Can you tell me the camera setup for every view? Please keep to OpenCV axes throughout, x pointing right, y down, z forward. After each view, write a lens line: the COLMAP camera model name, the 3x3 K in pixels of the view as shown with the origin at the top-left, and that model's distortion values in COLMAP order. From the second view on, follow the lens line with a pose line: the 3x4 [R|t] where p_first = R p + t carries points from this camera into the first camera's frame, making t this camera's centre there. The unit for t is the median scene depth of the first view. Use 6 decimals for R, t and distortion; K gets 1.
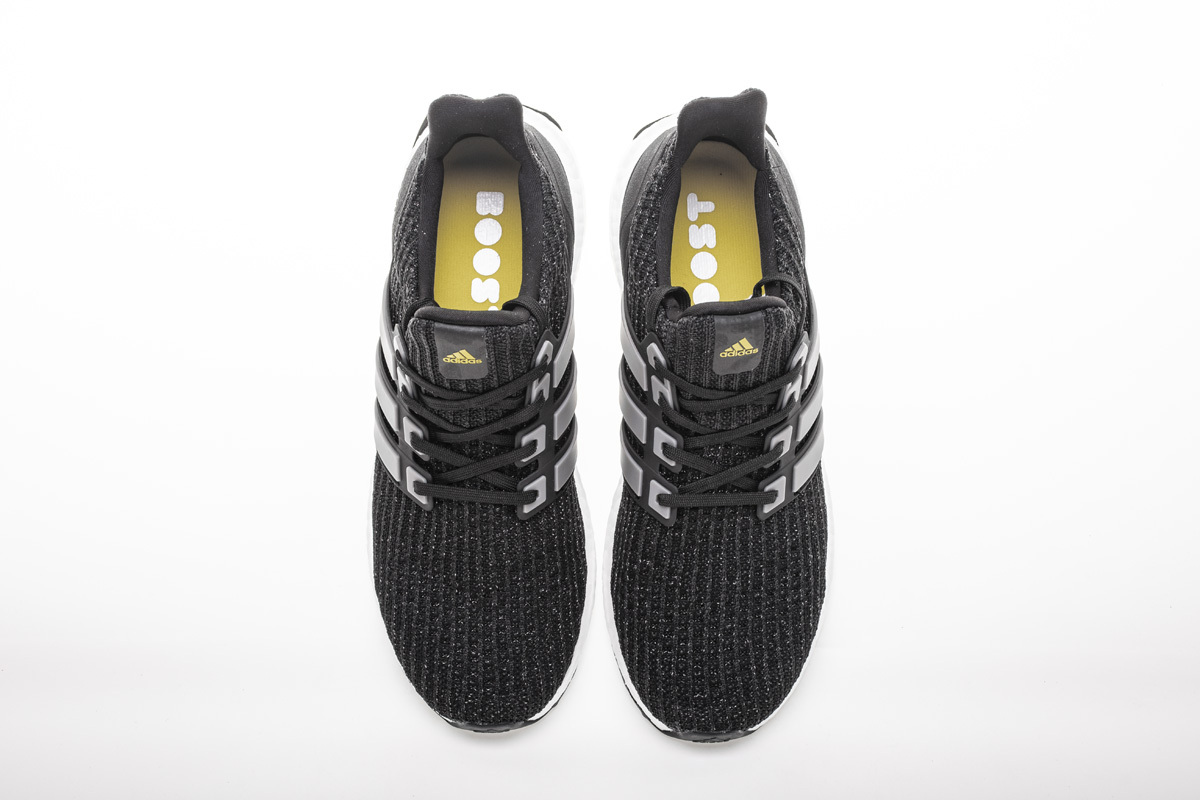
lens RADIAL K [[2460.1, 0, 600.0], [0, 2460.1, 400.0], [0, 0, 1]] dist [0.529798, 0.020140]
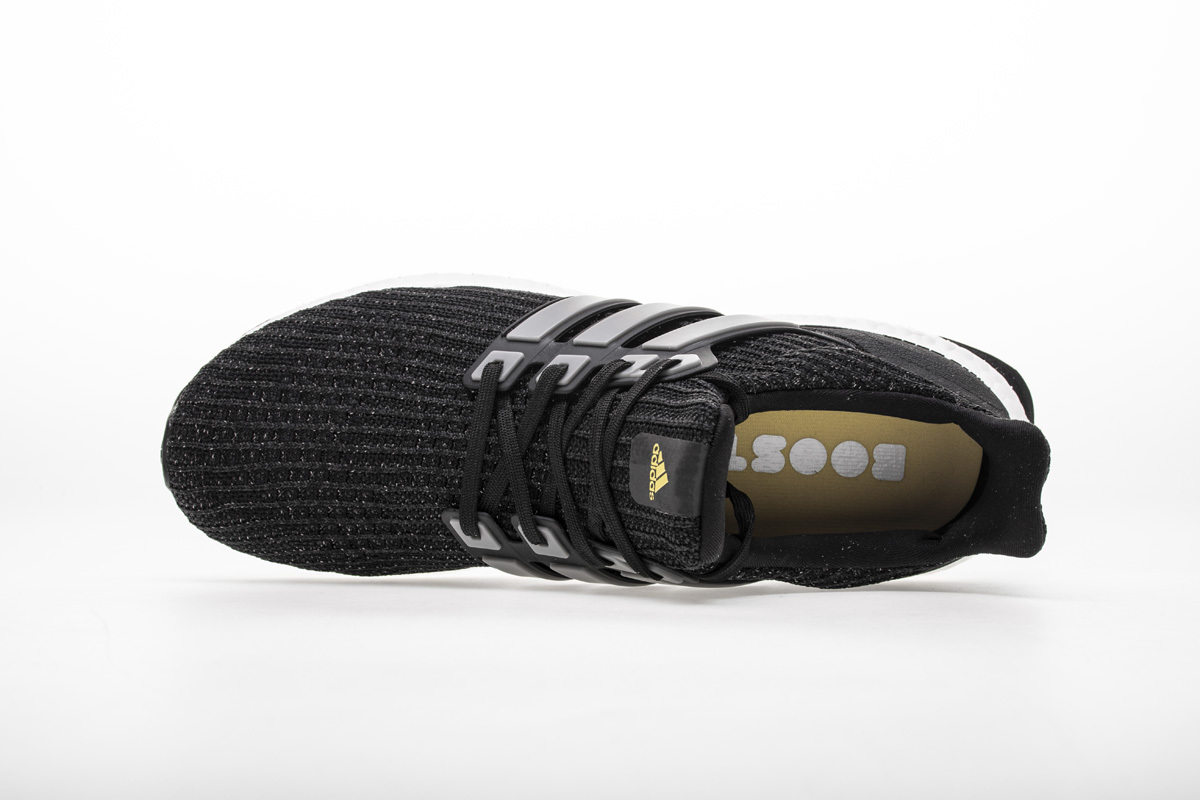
lens RADIAL K [[1854.1, 0, 600.0], [0, 1854.1, 400.0], [0, 0, 1]] dist [0.001255, -0.008483]
pose [[-0.040553, 0.993861, 0.102939, -0.122152], [-0.995474, -0.049050, 0.081394, -0.040047], [0.085944, -0.099172, 0.991352, 0.470882]]
